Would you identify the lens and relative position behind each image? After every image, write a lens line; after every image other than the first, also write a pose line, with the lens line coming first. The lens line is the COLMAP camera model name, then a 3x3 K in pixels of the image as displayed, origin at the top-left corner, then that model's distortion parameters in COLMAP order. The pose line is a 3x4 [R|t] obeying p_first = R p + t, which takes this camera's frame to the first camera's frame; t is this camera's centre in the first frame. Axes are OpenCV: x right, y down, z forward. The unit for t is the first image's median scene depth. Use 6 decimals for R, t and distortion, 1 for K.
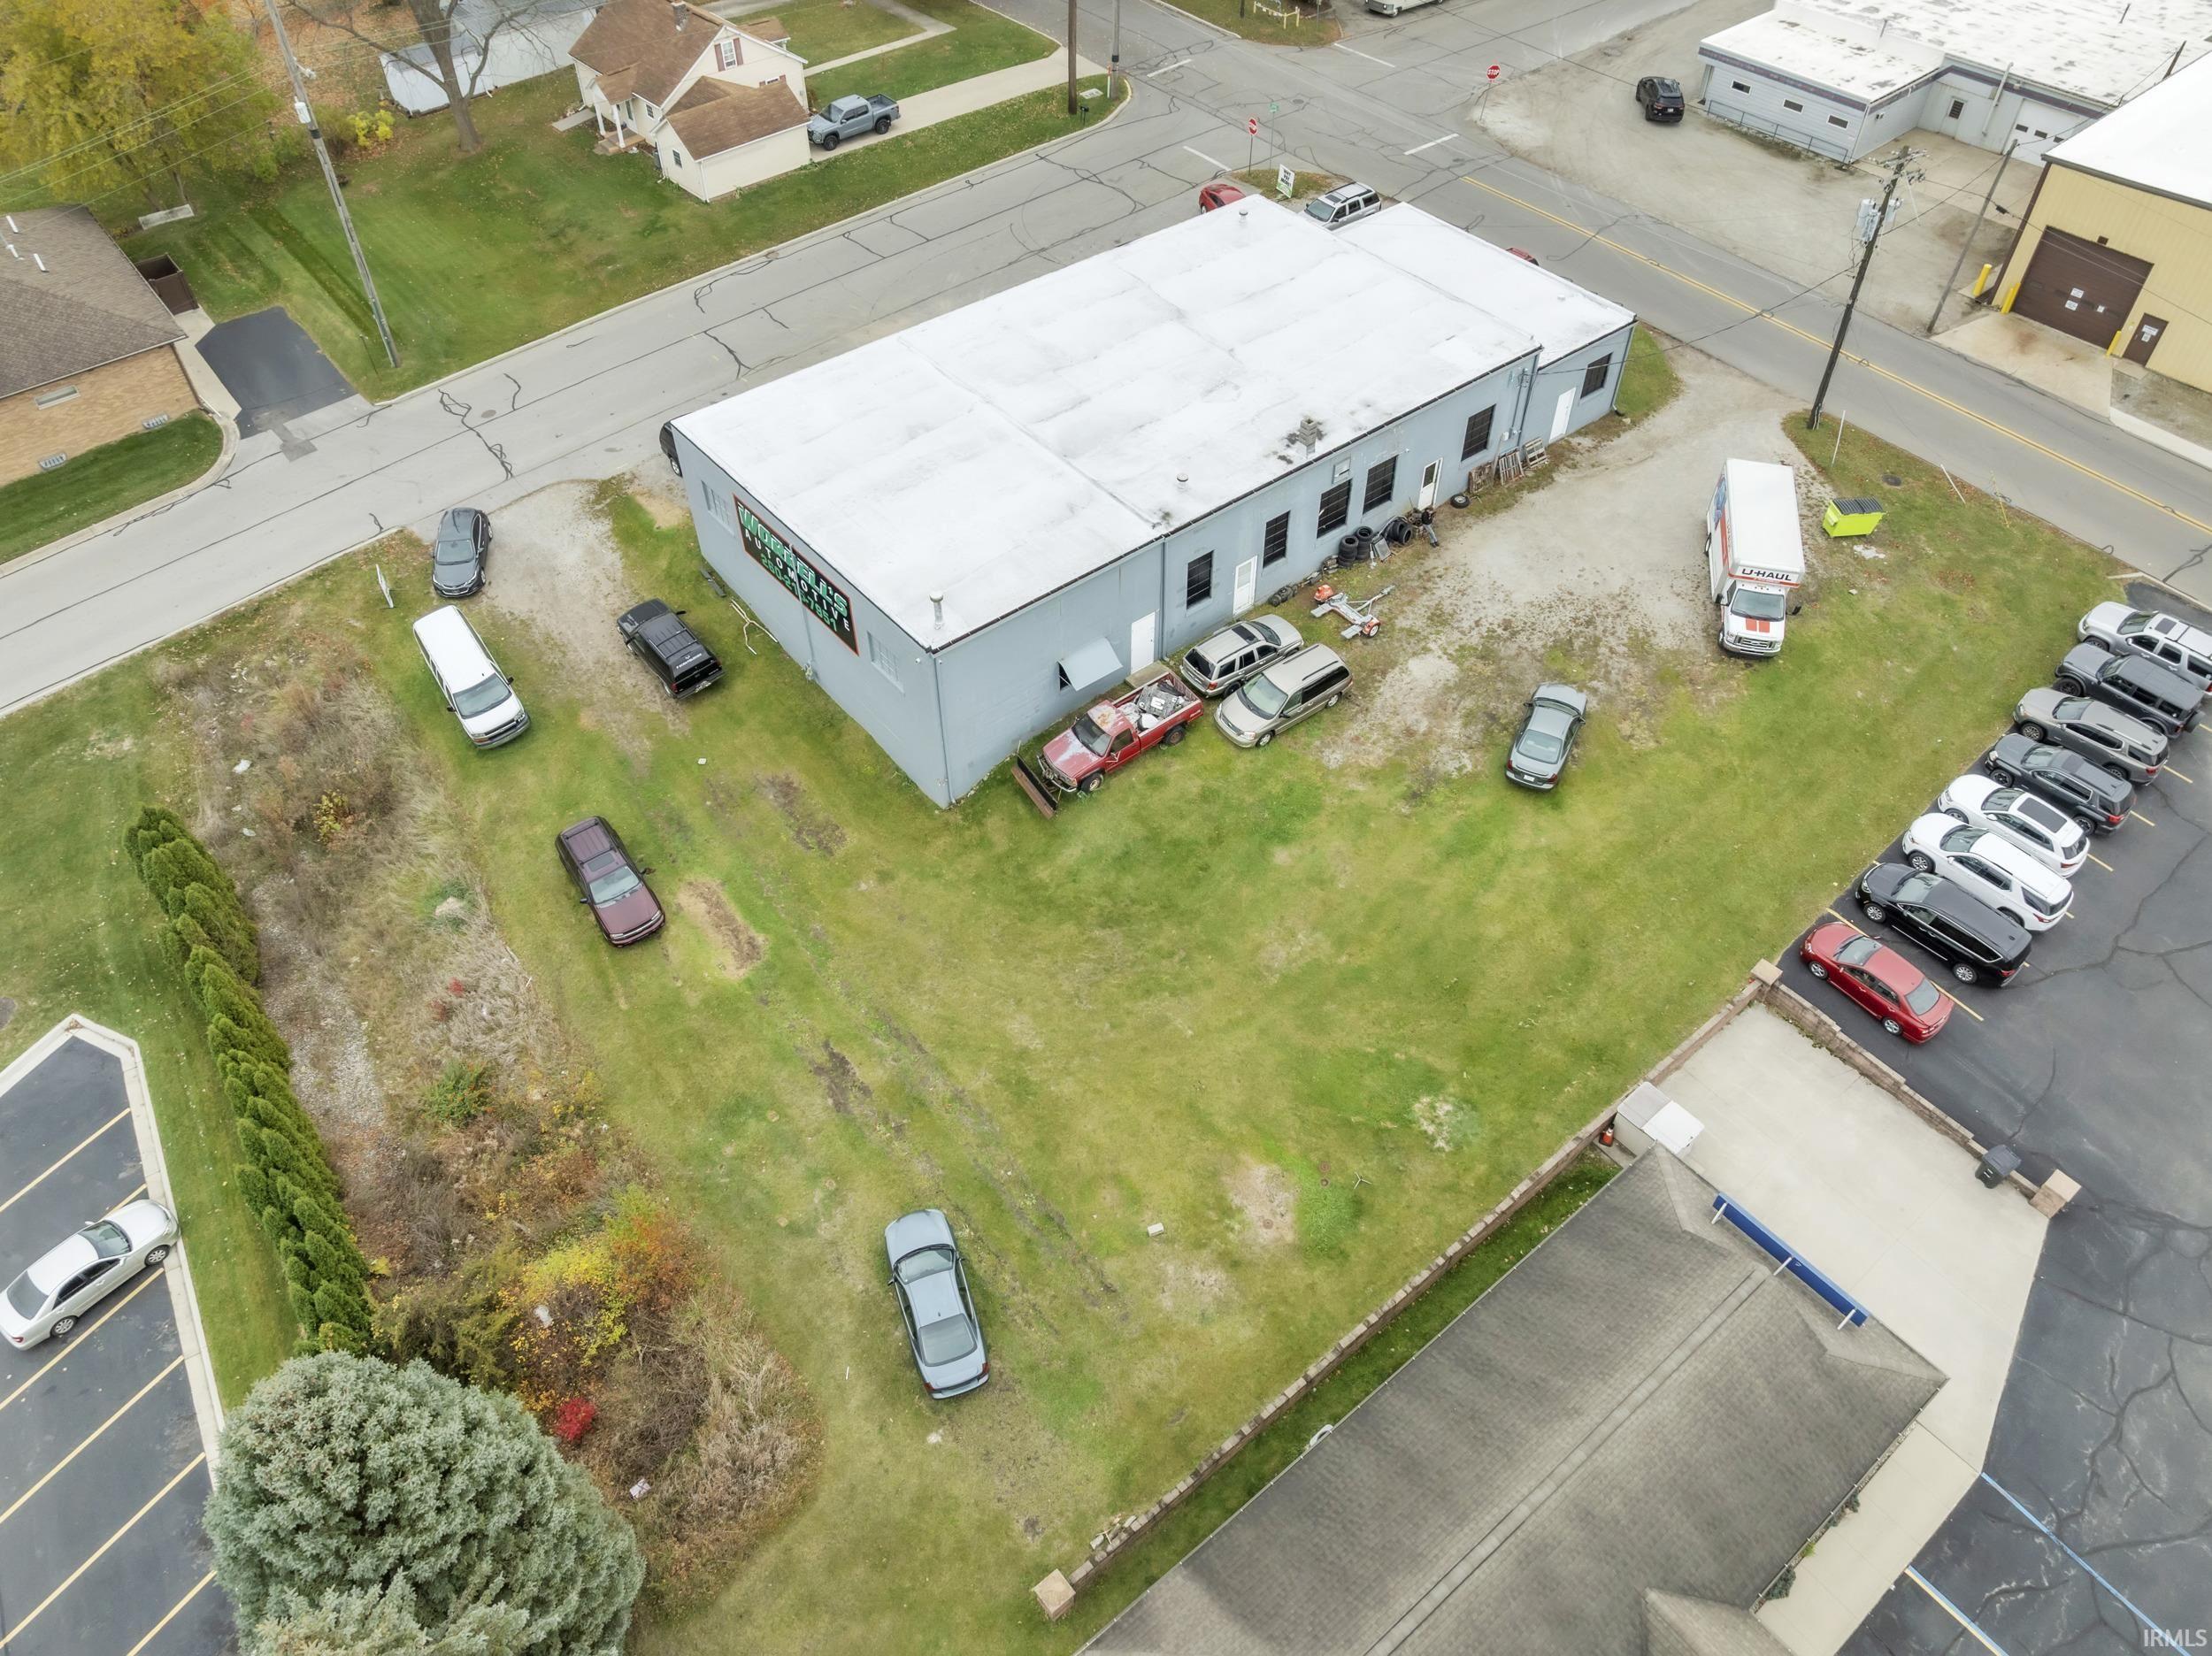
lens RADIAL K [[1564.3, 0, 1120.2], [0, 1564.3, 820.7], [0, 0, 1]] dist [-0.061968, 0.031908]
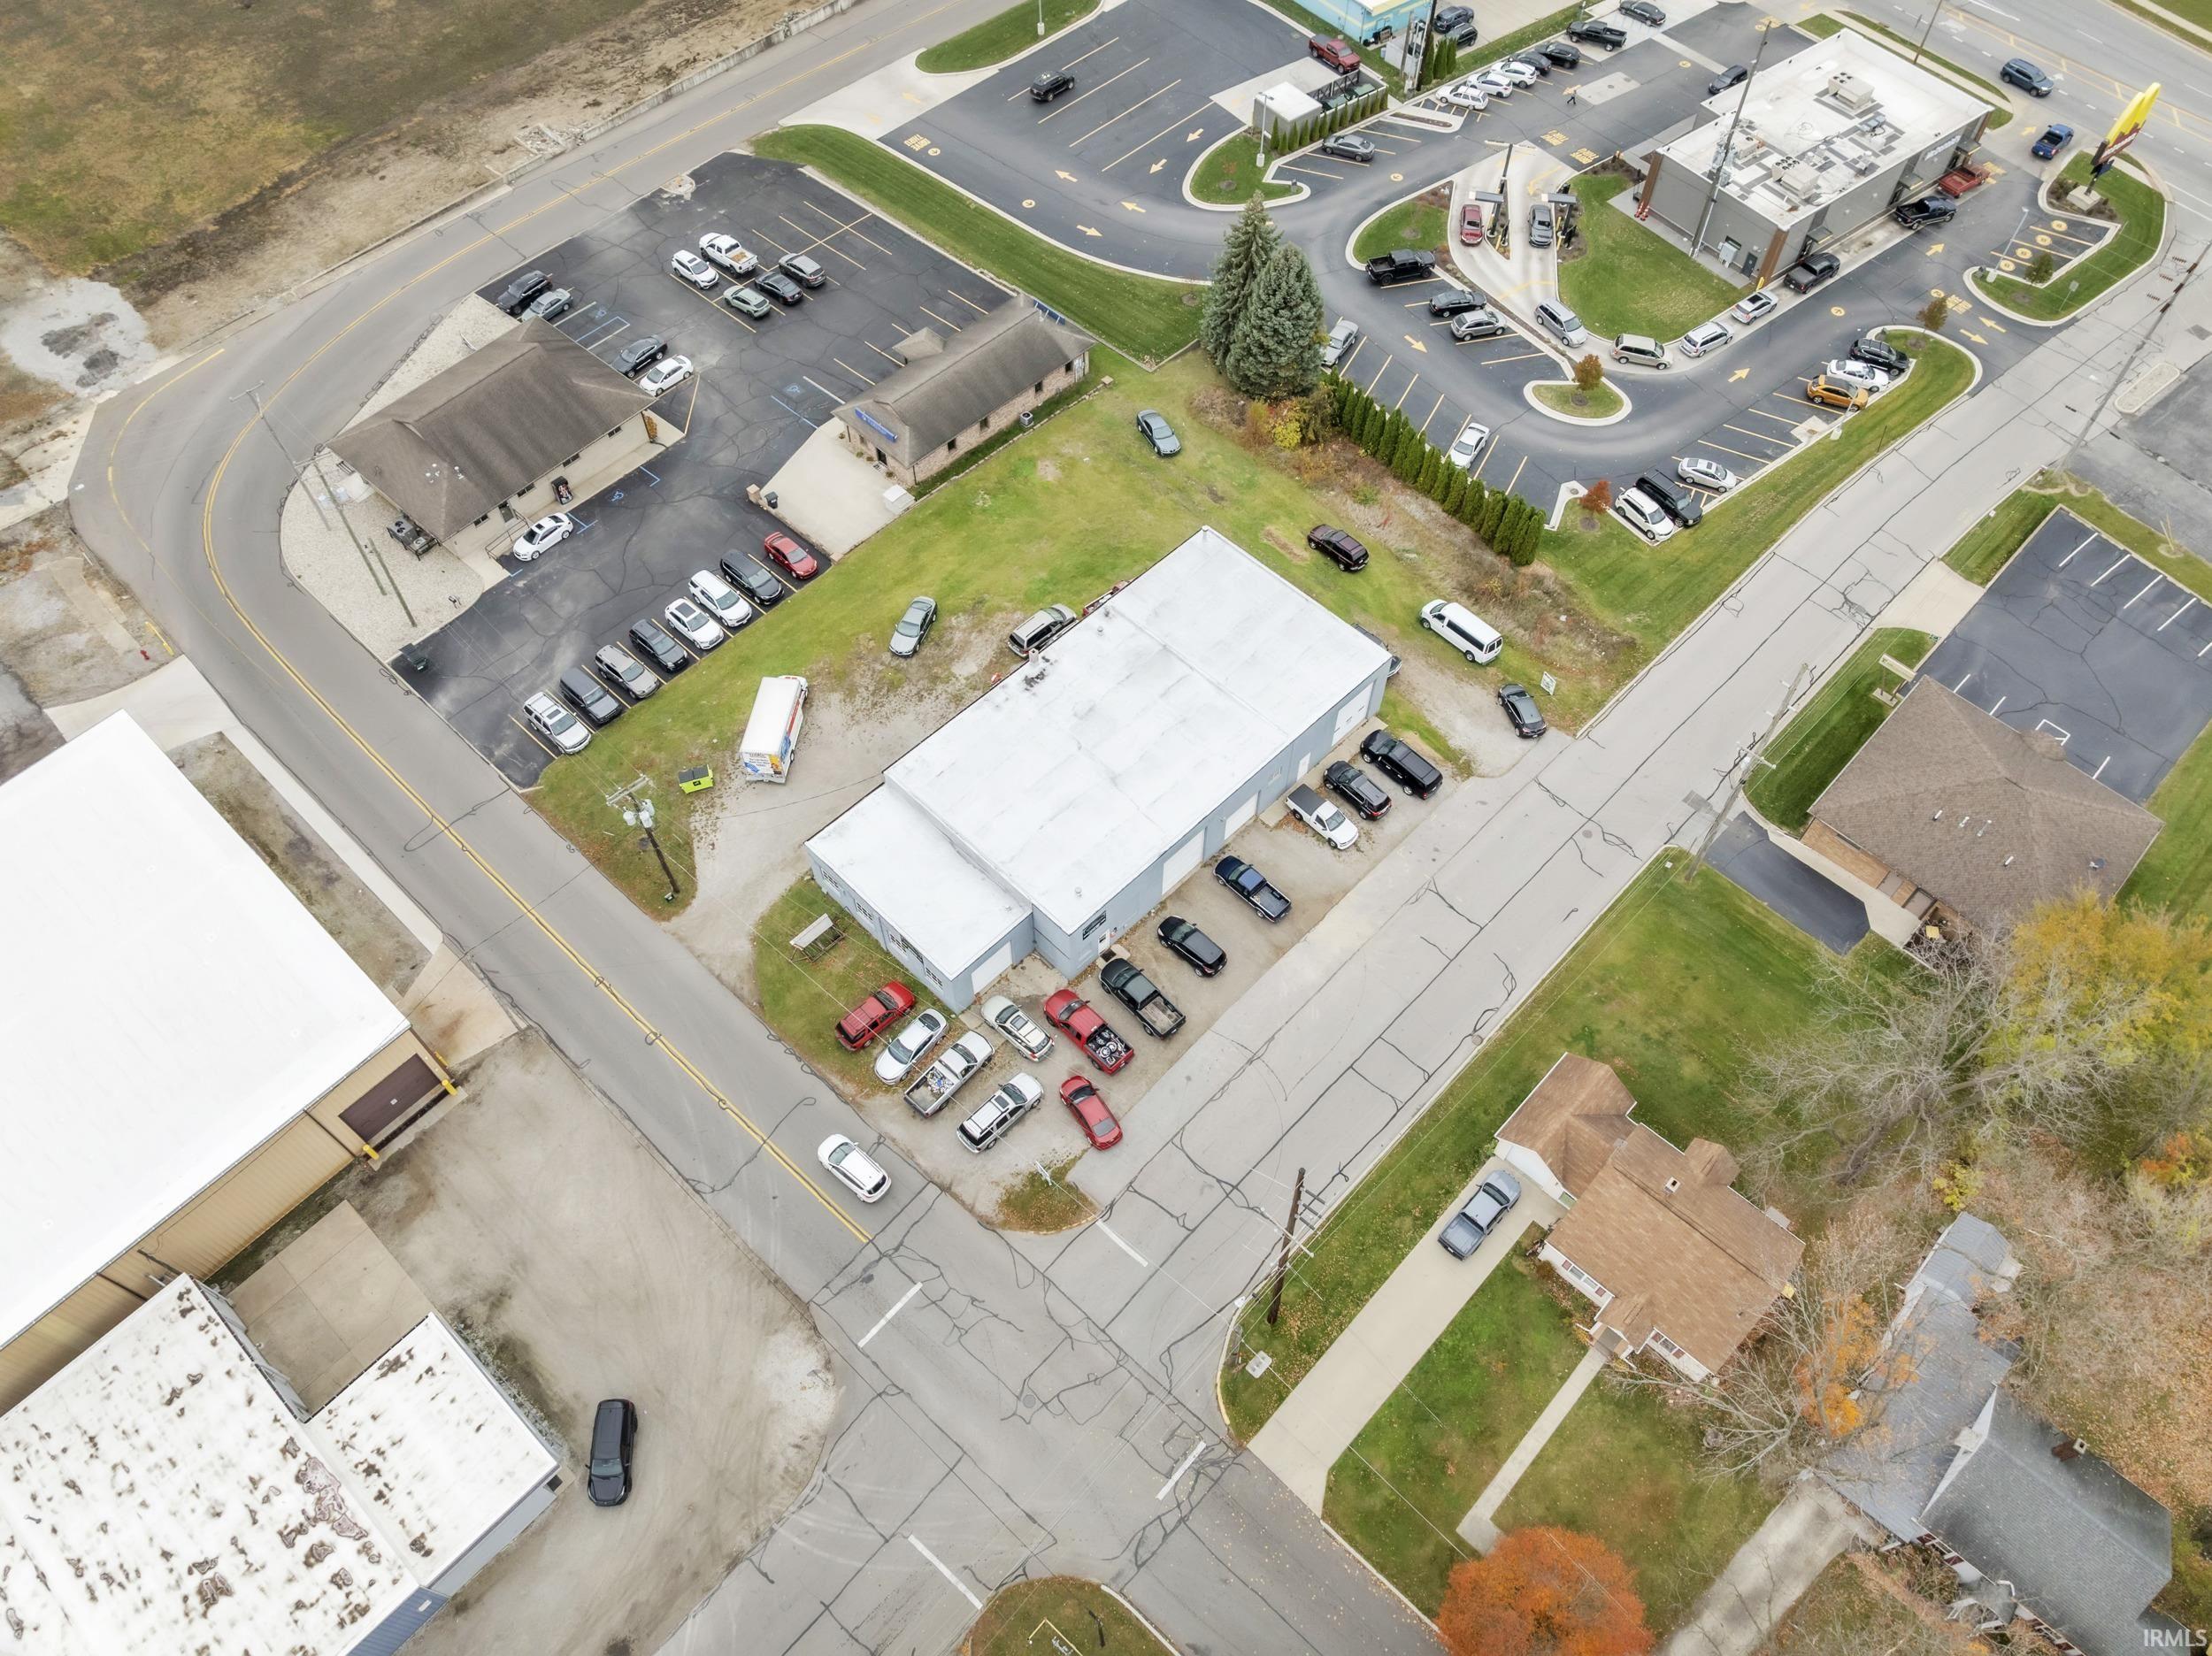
lens RADIAL K [[1564.3, 0, 1120.2], [0, 1564.3, 820.7], [0, 0, 1]] dist [-0.061968, 0.031908]
pose [[-0.994642, 0.084216, -0.059966, 0.131144], [-0.077666, -0.225837, 0.971064, -1.862413], [0.068236, 0.970518, 0.231168, 0.699354]]
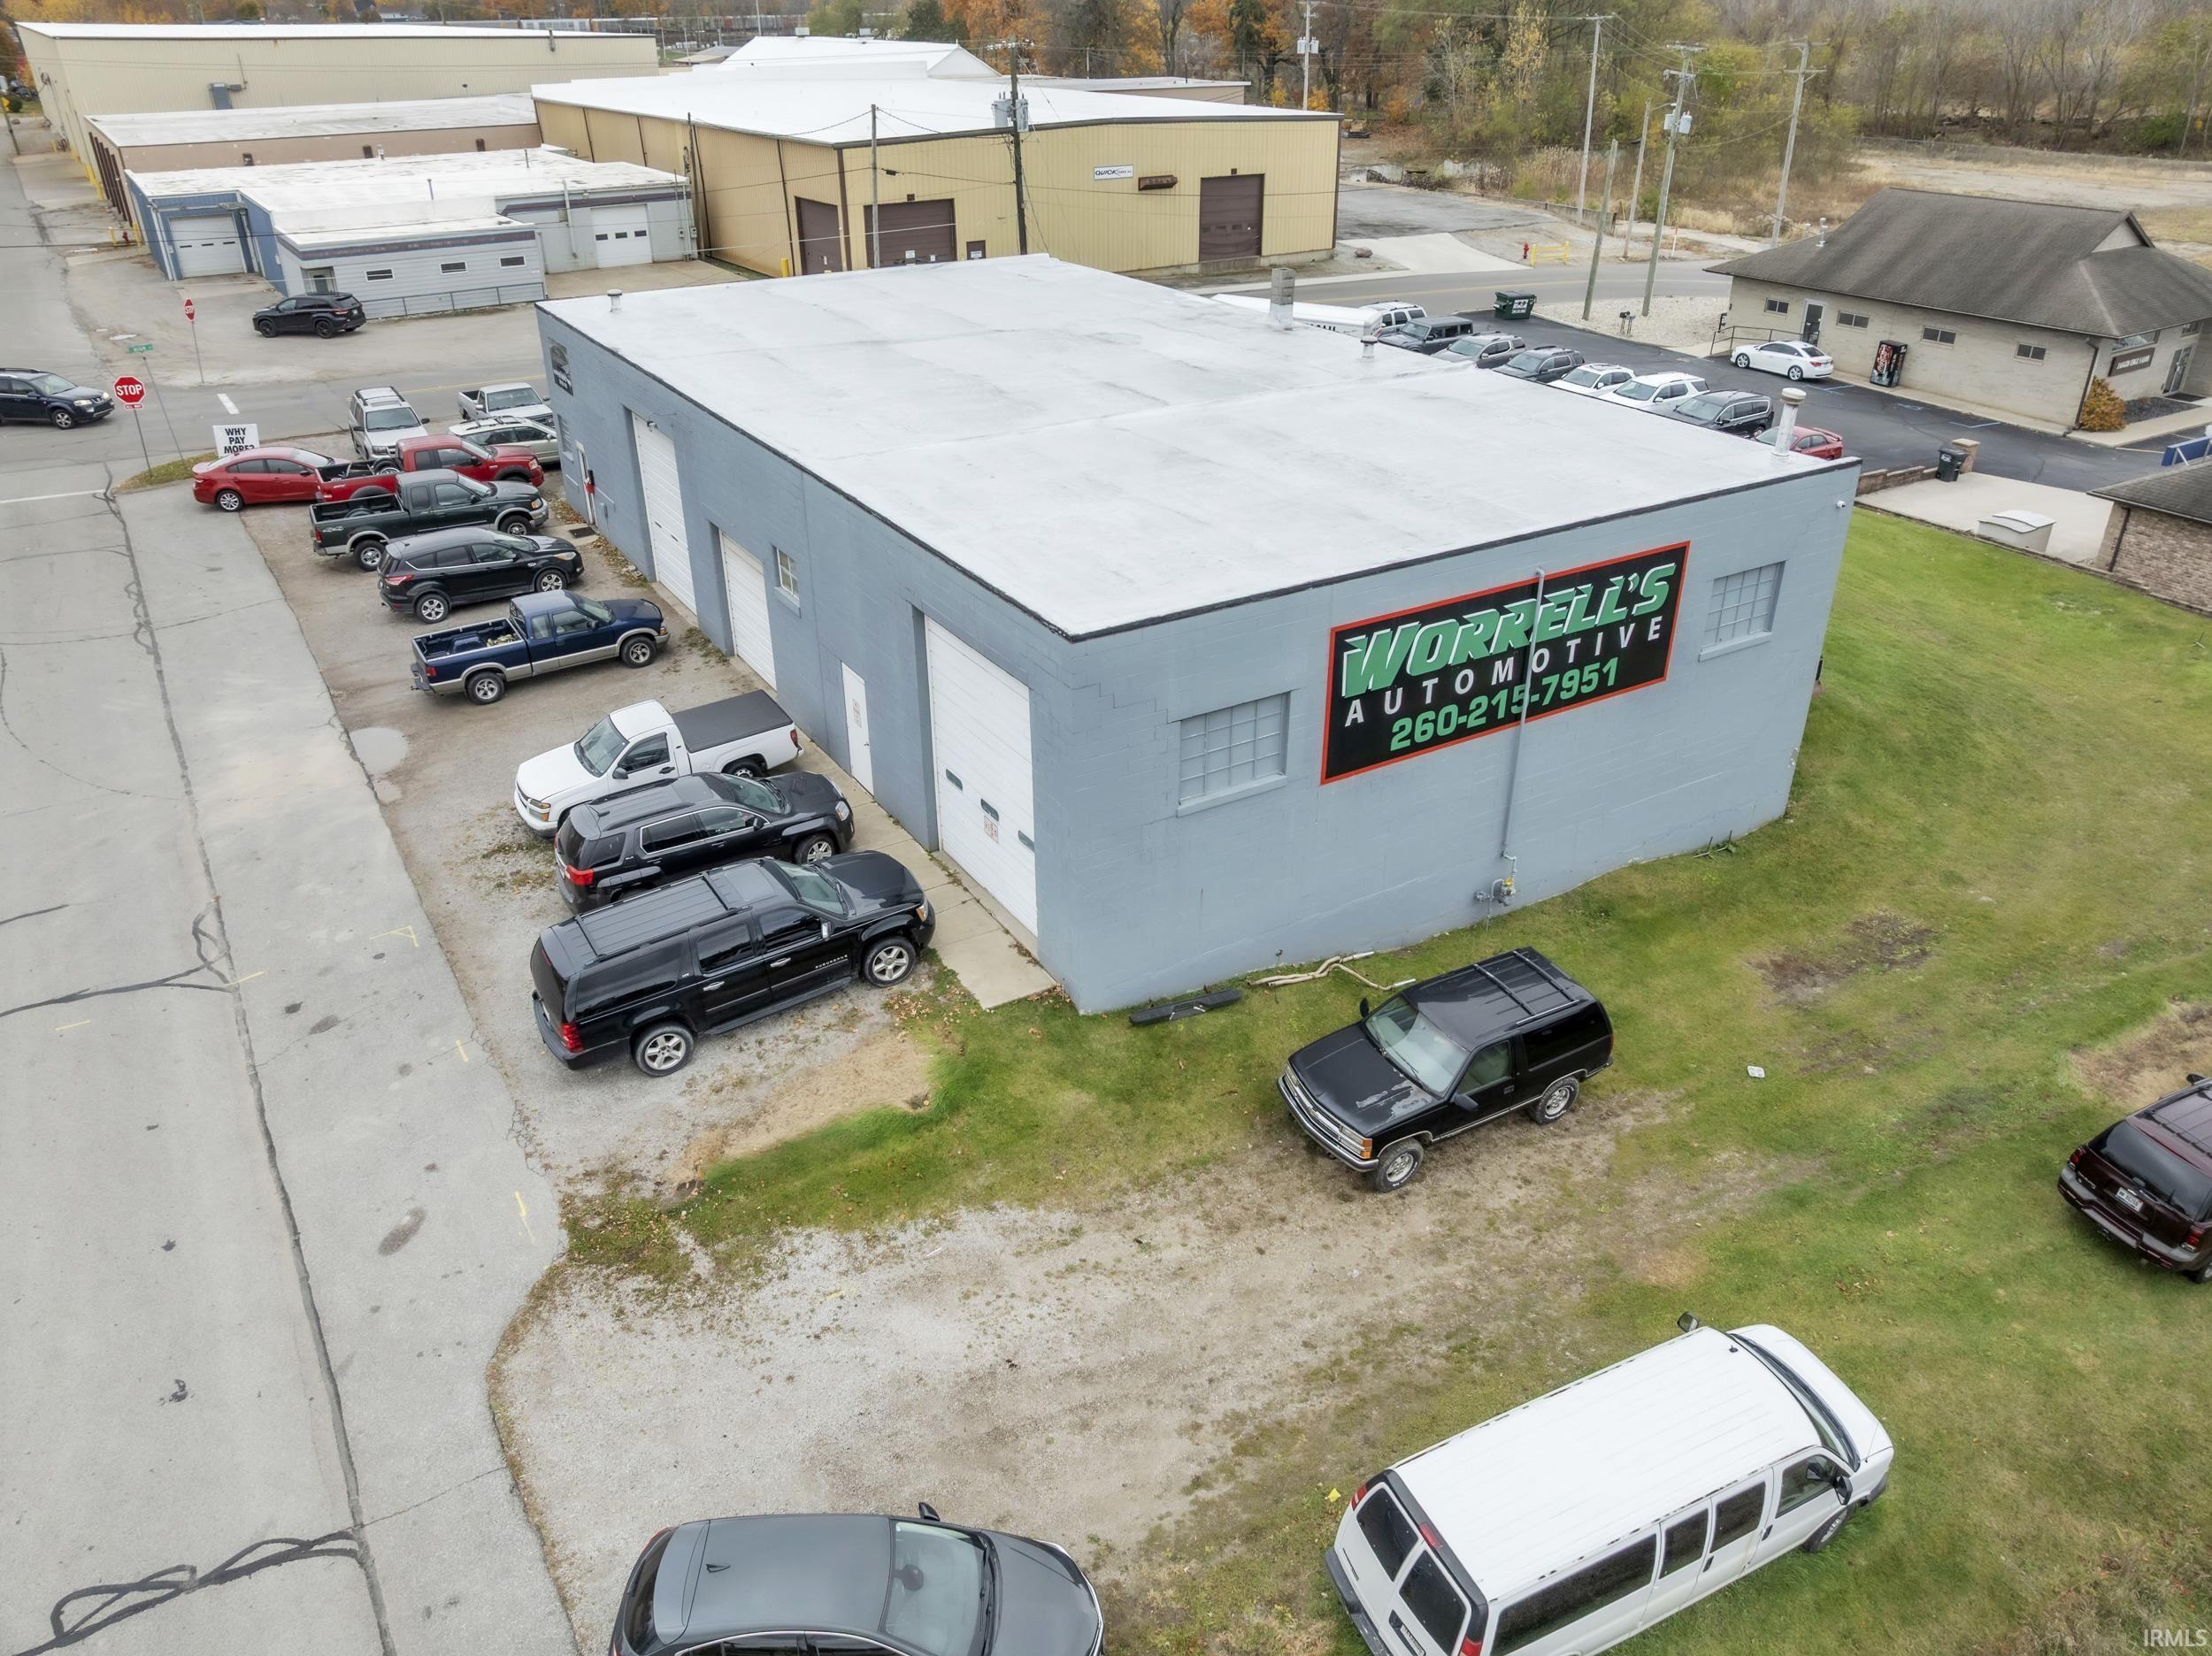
lens RADIAL K [[1564.3, 0, 1120.2], [0, 1564.3, 820.7], [0, 0, 1]] dist [-0.061968, 0.031908]
pose [[0.132662, -0.467591, 0.873933, -0.577213], [0.722572, 0.649164, 0.237645, -0.285541], [-0.678447, 0.599953, 0.423988, 0.807620]]
